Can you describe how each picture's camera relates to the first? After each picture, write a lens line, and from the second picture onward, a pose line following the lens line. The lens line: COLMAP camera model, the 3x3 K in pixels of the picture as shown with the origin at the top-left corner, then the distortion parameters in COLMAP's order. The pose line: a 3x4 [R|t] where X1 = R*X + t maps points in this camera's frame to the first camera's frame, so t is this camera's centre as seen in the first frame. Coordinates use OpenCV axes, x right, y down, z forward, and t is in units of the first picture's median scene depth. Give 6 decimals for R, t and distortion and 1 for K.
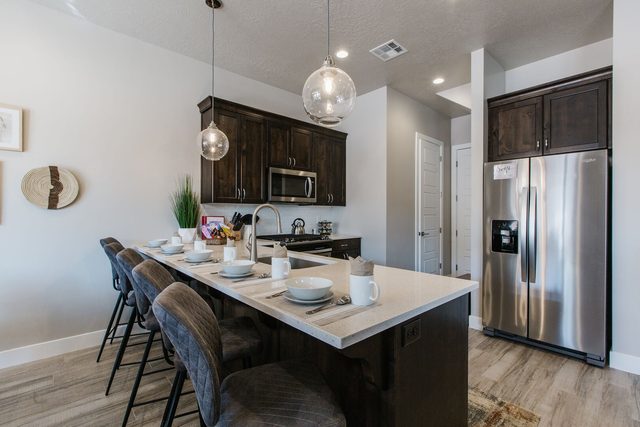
lens RADIAL K [[289.3, 0, 319.6], [0, 289.3, 209.5], [0, 0, 1]] dist [0.000960, 0.000054]
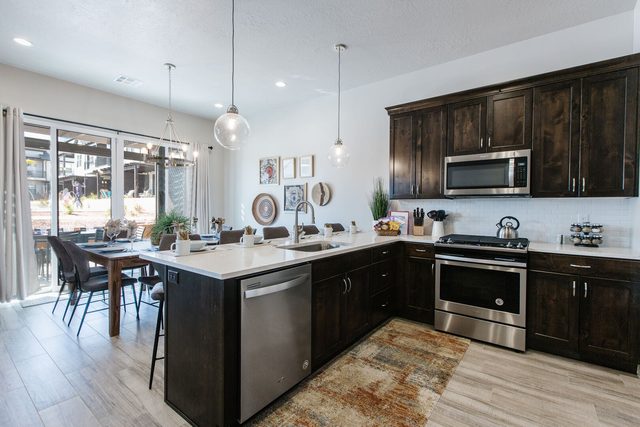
lens RADIAL K [[289.3, 0, 319.6], [0, 289.3, 209.5], [0, 0, 1]] dist [0.000960, 0.000054]
pose [[0.198228, 0.000580, -0.980156, 0.634987], [-0.001059, 0.999999, 0.000377, 0.015577], [0.980155, 0.000964, 0.198229, 0.453451]]
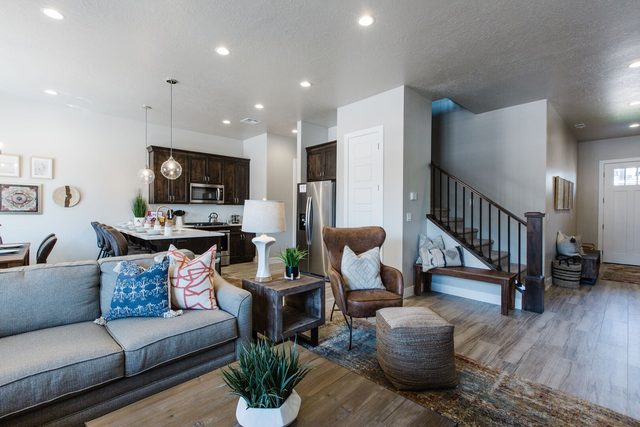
lens RADIAL K [[289.3, 0, 319.6], [0, 289.3, 209.5], [0, 0, 1]] dist [0.000960, 0.000054]
pose [[0.999597, 0.002169, 0.028306, 0.561589], [-0.002400, 0.999964, 0.008122, -0.003851], [-0.028288, -0.008186, 0.999566, -0.767615]]
